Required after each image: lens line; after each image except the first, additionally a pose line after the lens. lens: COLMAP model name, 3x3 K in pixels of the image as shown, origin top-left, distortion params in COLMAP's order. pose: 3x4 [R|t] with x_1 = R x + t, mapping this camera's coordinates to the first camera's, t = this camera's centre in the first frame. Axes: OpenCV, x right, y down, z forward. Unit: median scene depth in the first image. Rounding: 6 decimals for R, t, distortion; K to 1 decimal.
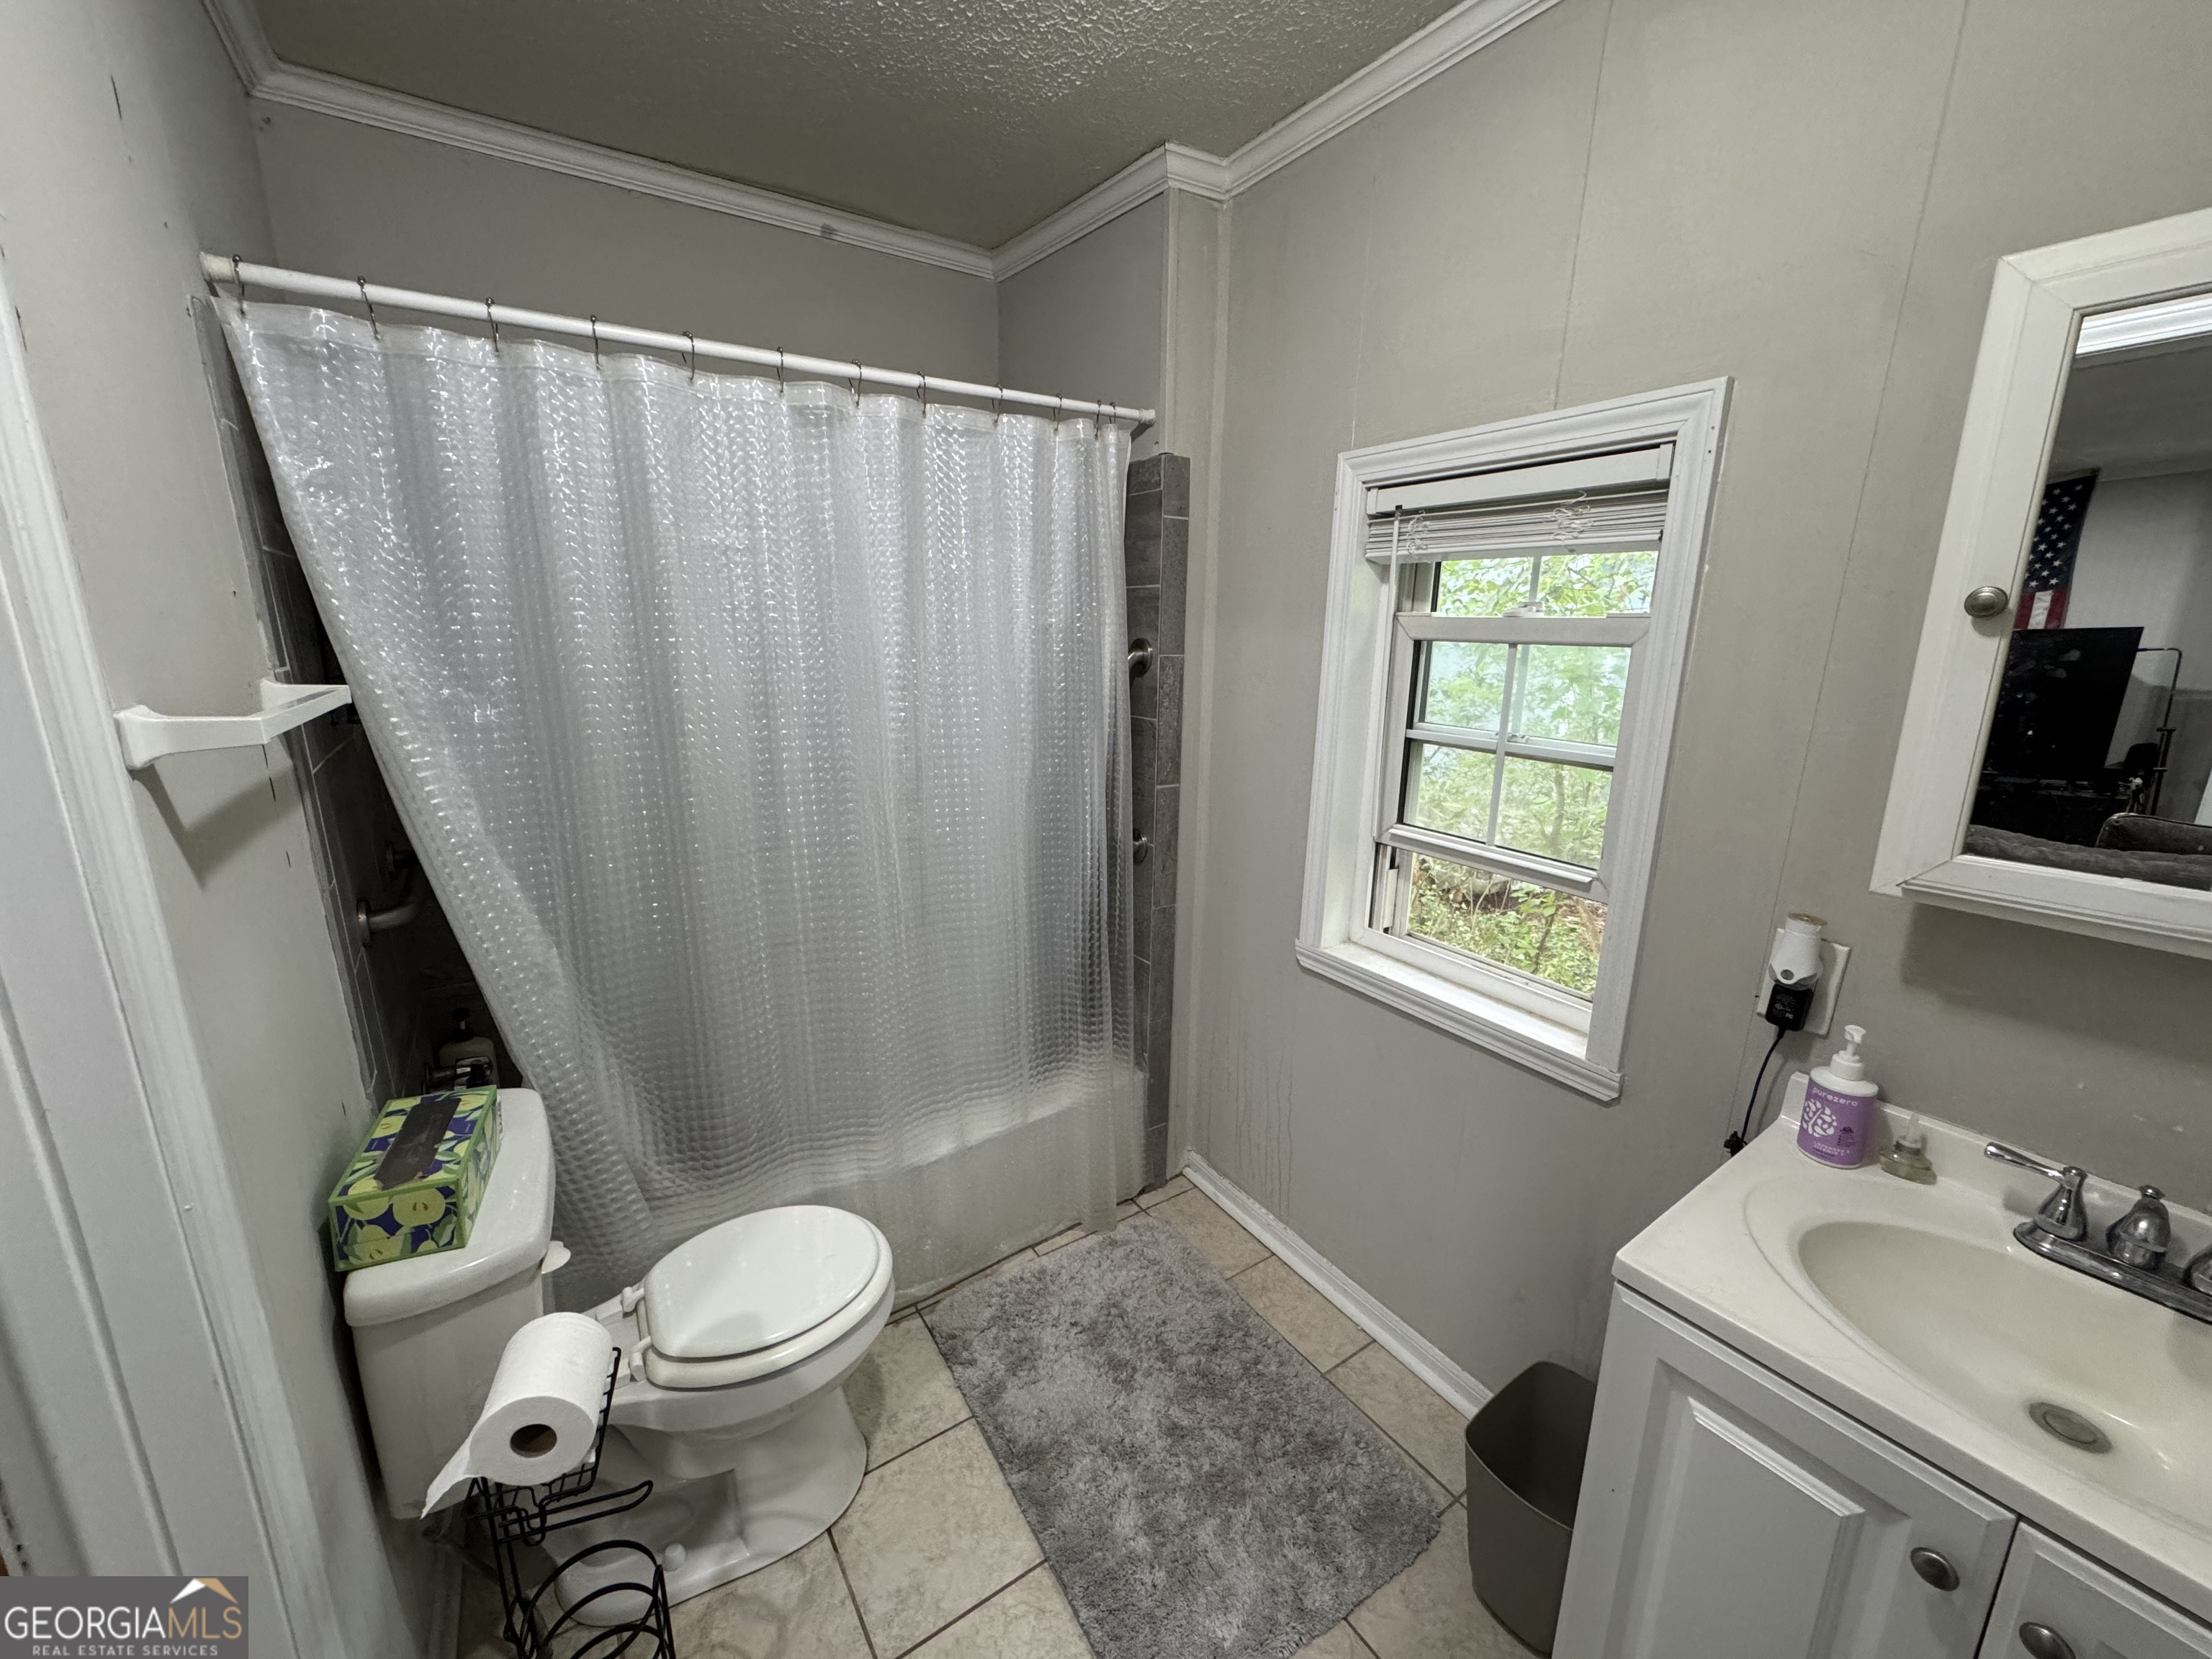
lens RADIAL K [[879.9, 0, 1108.7], [0, 879.9, 832.9], [0, 0, 1]] dist [-0.003873, -0.000805]
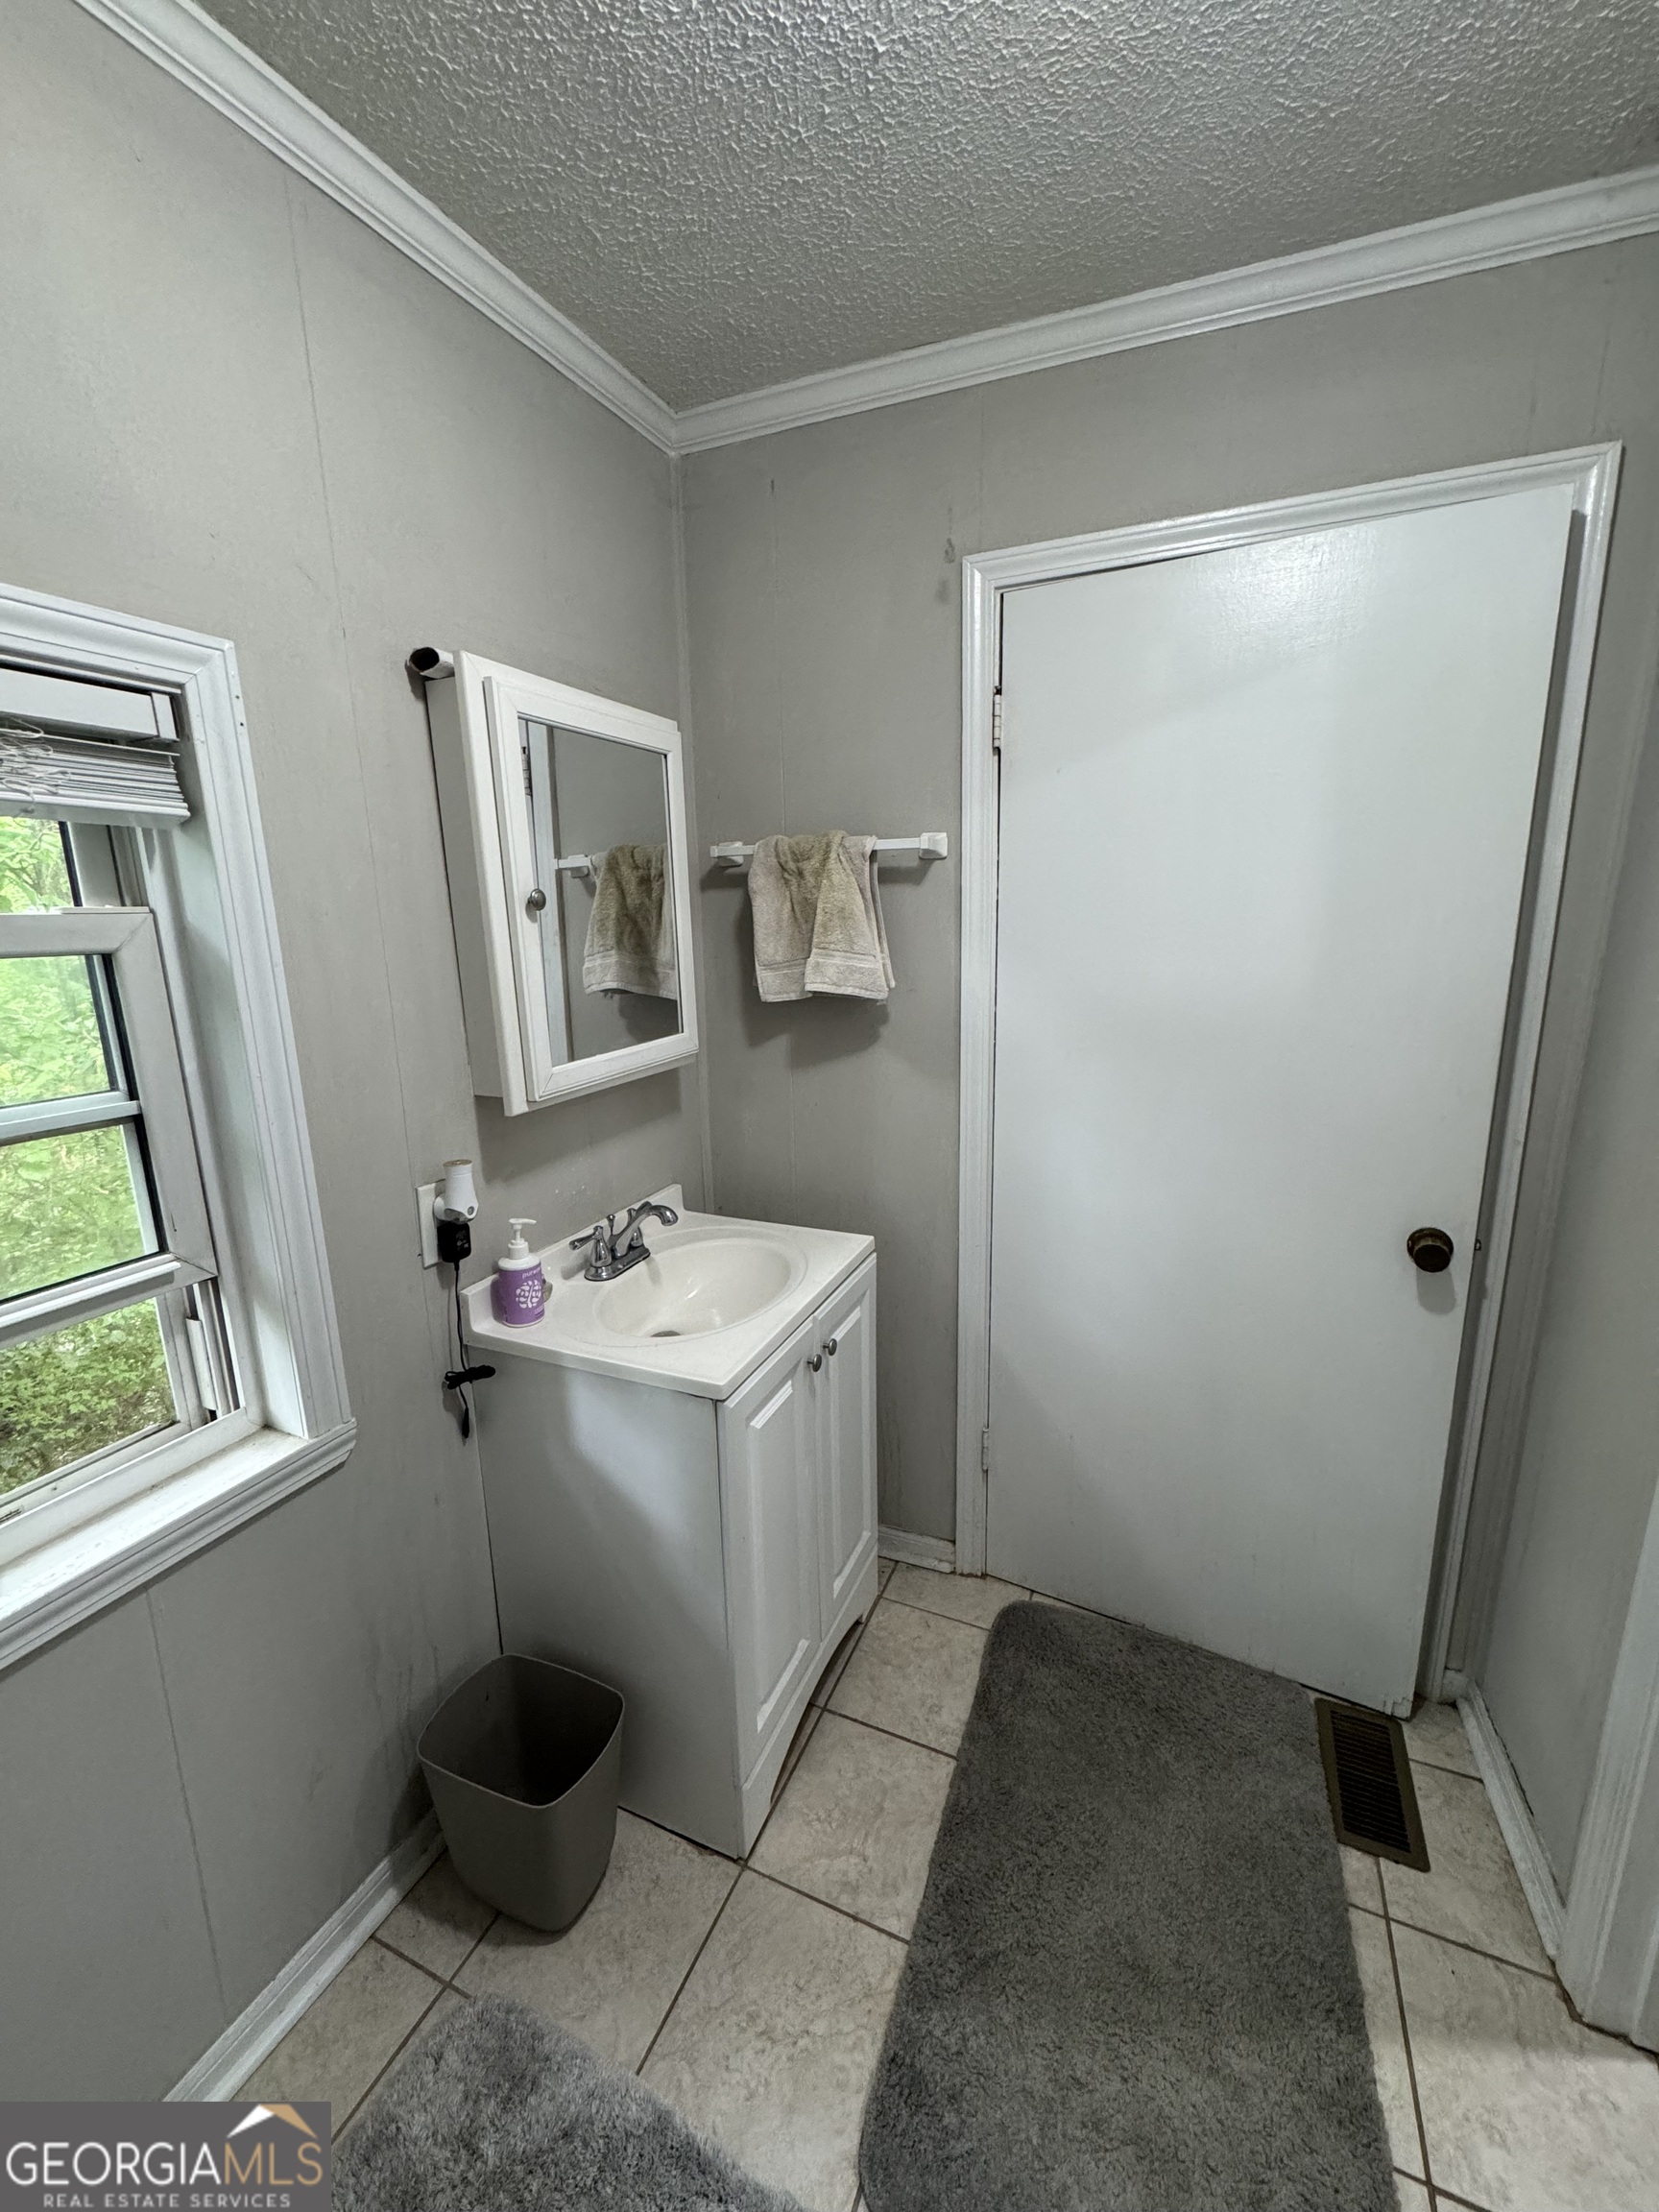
lens RADIAL K [[879.9, 0, 836.4], [0, 879.9, 1095.8], [0, 0, 1]] dist [-0.003873, -0.000805]
pose [[-0.529956, -0.180248, 0.828648, -0.384555], [0.206674, 0.920234, 0.332347, -0.236780], [-0.822455, 0.347389, -0.450431, 0.939211]]
